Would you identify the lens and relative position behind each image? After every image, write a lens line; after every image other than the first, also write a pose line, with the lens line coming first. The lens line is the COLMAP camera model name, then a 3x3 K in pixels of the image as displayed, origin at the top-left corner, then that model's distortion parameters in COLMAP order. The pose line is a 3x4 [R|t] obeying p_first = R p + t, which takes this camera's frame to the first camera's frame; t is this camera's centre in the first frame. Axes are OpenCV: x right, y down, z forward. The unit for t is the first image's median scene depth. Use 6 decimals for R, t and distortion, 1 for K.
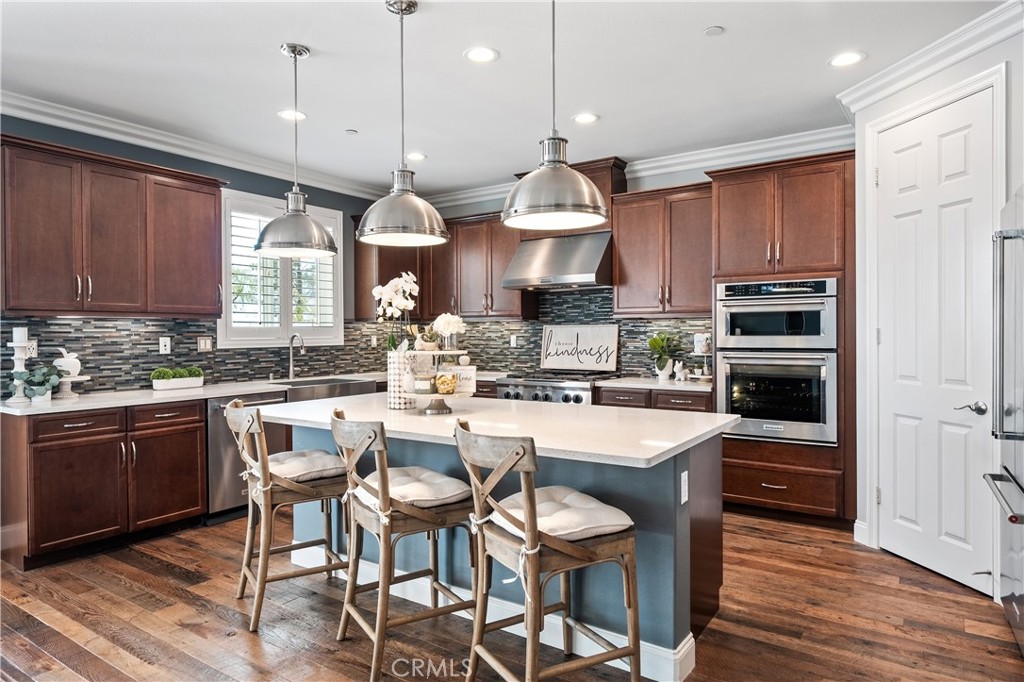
lens RADIAL K [[613.5, 0, 515.3], [0, 613.5, 340.2], [0, 0, 1]] dist [-0.000552, 0.001400]
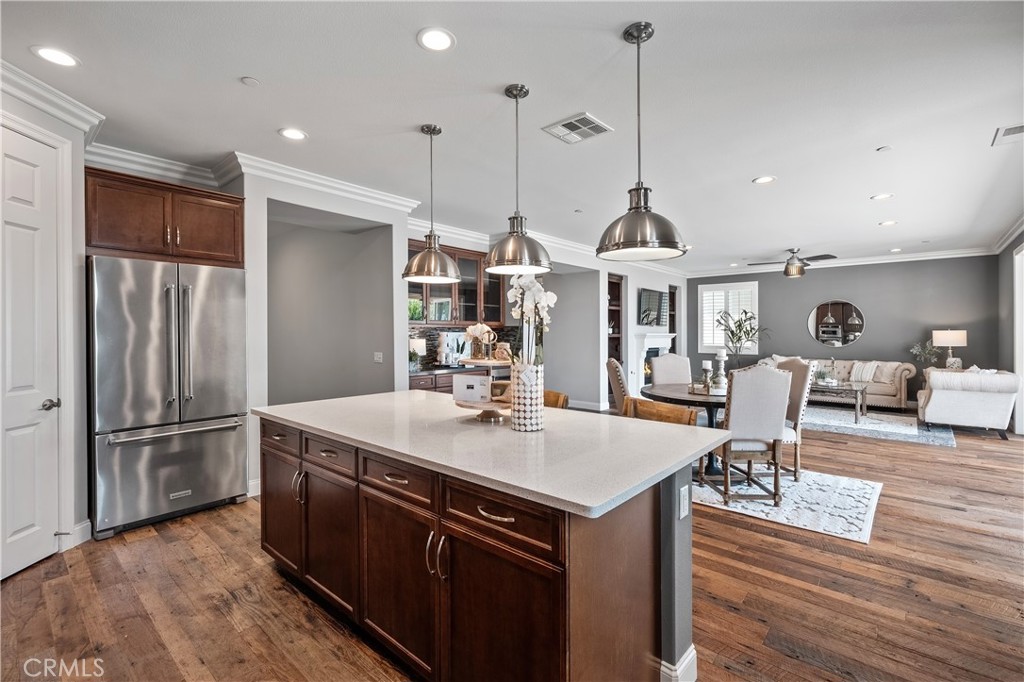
lens RADIAL K [[456.0, 0, 510.8], [0, 456.0, 335.9], [0, 0, 1]] dist [0.003120, -0.000594]
pose [[-0.991031, 0.003897, 0.133575, -0.175405], [0.006340, 0.999820, 0.017871, -0.023473], [-0.133481, 0.018558, -0.990878, 1.154709]]
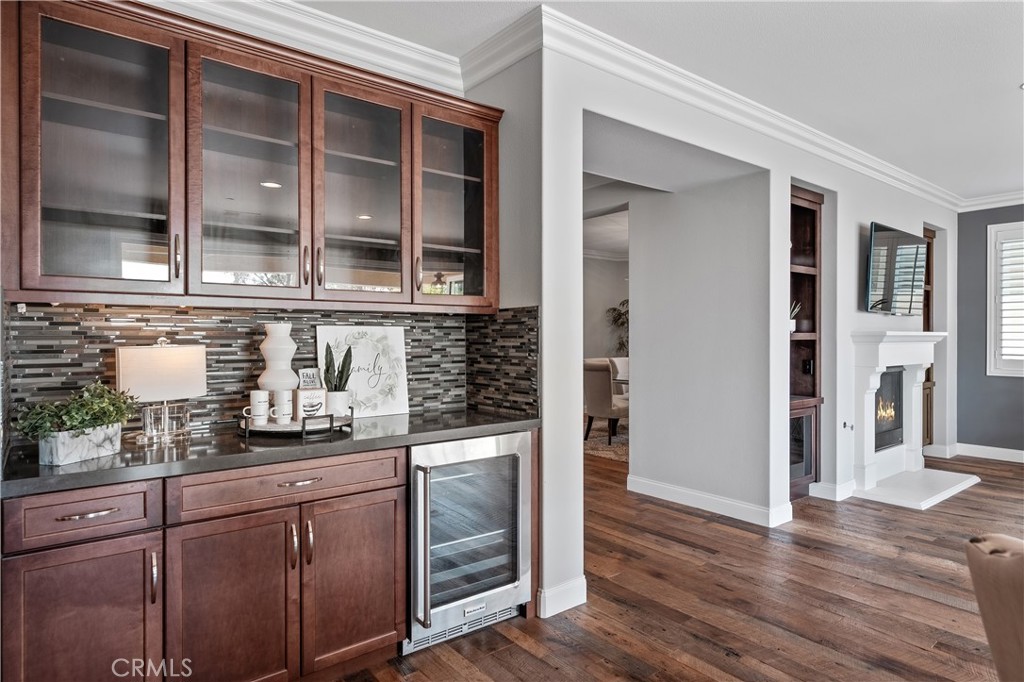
lens RADIAL K [[603.0, 0, 514.8], [0, 603.0, 336.0], [0, 0, 1]] dist [0.001595, 0.003102]
pose [[-0.955849, -0.000278, 0.293858, -0.179520], [0.005211, 0.999826, 0.017894, -0.010192], [-0.293812, 0.018635, -0.955682, 0.377426]]
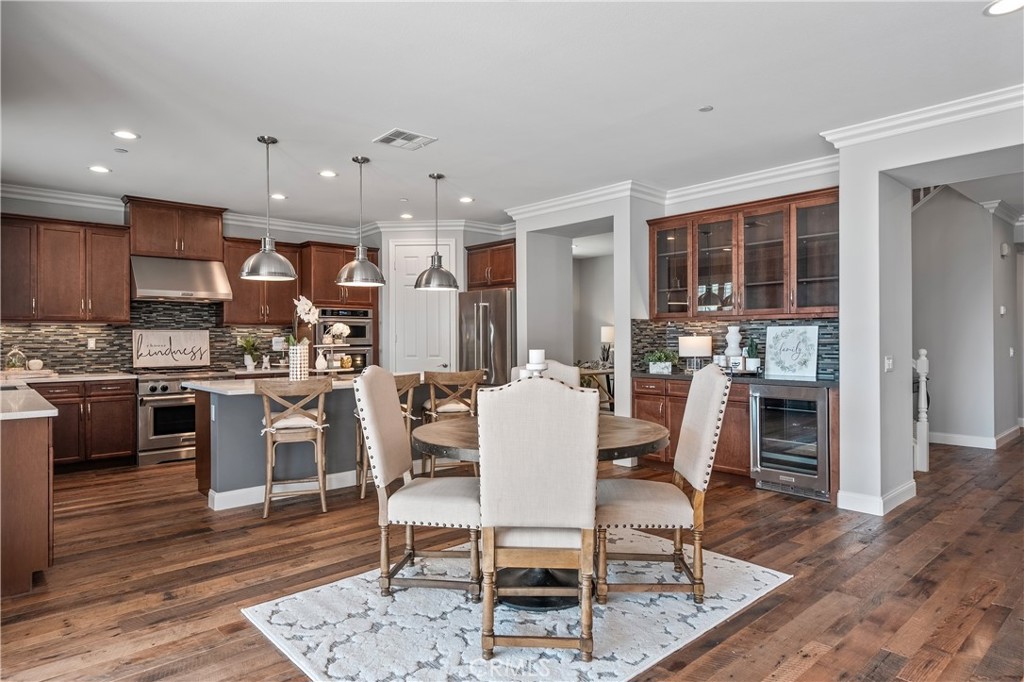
lens RADIAL K [[603.0, 0, 509.8], [0, 603.0, 337.7], [0, 0, 1]] dist [0.001595, 0.003102]
pose [[0.246457, 0.006183, 0.969134, -1.093085], [0.014519, 0.999844, -0.010072, 0.015026], [-0.969045, 0.016554, 0.246329, 0.061769]]
